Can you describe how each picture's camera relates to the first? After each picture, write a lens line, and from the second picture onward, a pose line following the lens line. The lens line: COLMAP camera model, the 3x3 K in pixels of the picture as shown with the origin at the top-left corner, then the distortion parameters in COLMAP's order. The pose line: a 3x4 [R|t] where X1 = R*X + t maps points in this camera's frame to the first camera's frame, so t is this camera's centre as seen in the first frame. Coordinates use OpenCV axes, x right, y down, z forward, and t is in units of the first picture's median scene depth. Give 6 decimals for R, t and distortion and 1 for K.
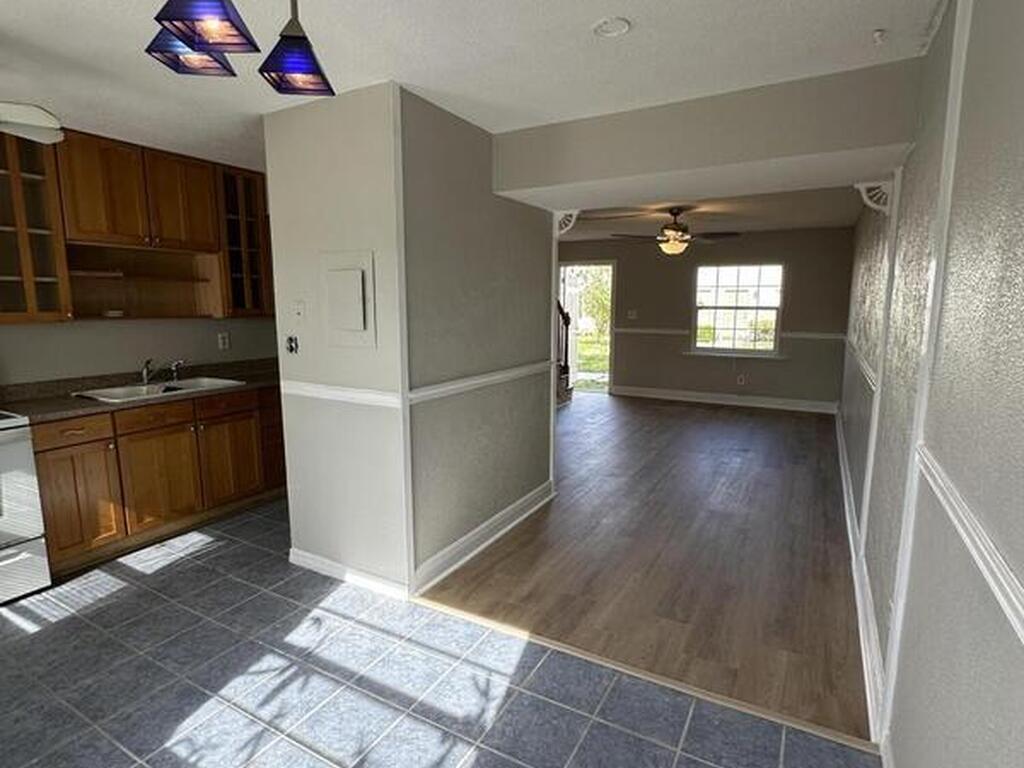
lens RADIAL K [[545.6, 0, 515.0], [0, 545.6, 385.7], [0, 0, 1]] dist [-0.004868, 0.000102]
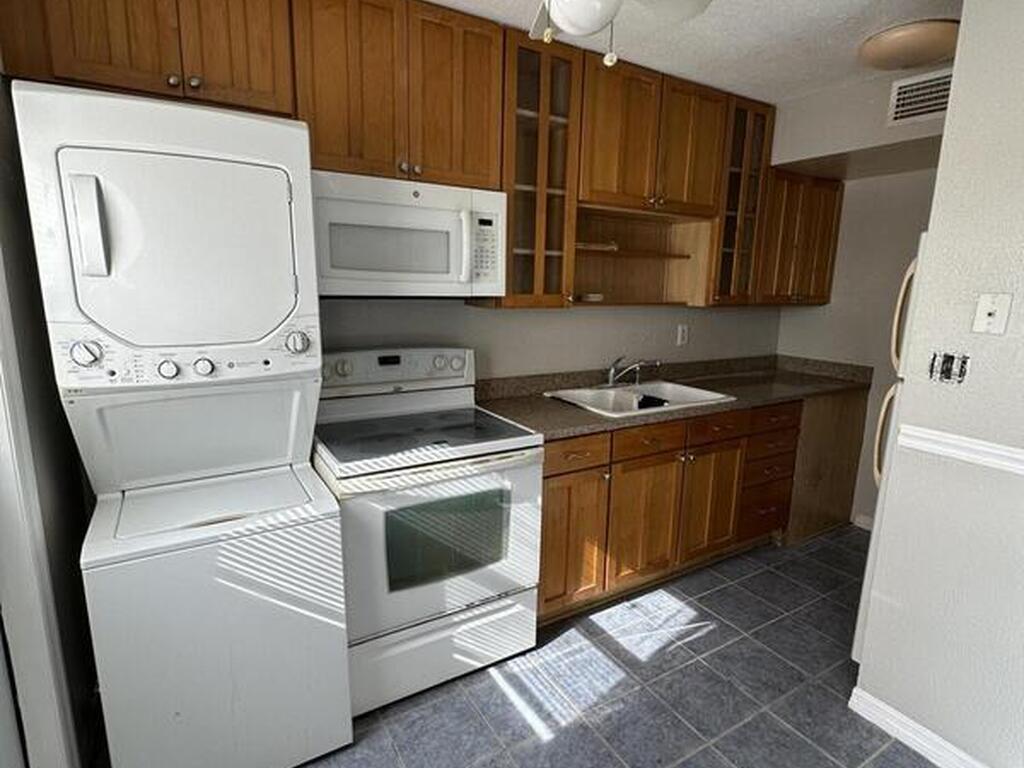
lens RADIAL K [[545.6, 0, 510.7], [0, 545.6, 385.5], [0, 0, 1]] dist [-0.004868, 0.000102]
pose [[0.868398, 0.111144, -0.483251, -0.509642], [-0.096398, 0.993803, 0.055340, -0.042363], [0.486407, -0.001473, 0.873731, 0.277192]]
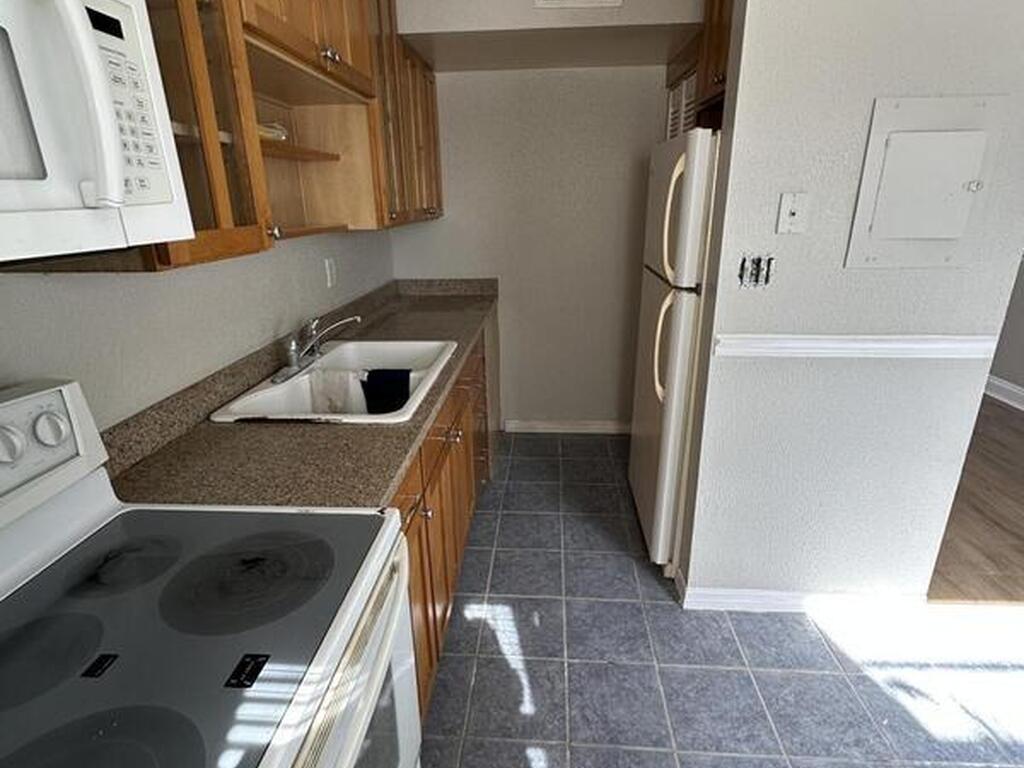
lens RADIAL K [[545.6, 0, 513.4], [0, 545.6, 385.8], [0, 0, 1]] dist [-0.004868, 0.000102]
pose [[0.900818, -0.154742, 0.405688, -0.856677], [0.082321, 0.978259, 0.190347, -0.083534], [-0.426322, -0.138071, 0.893972, 0.560900]]
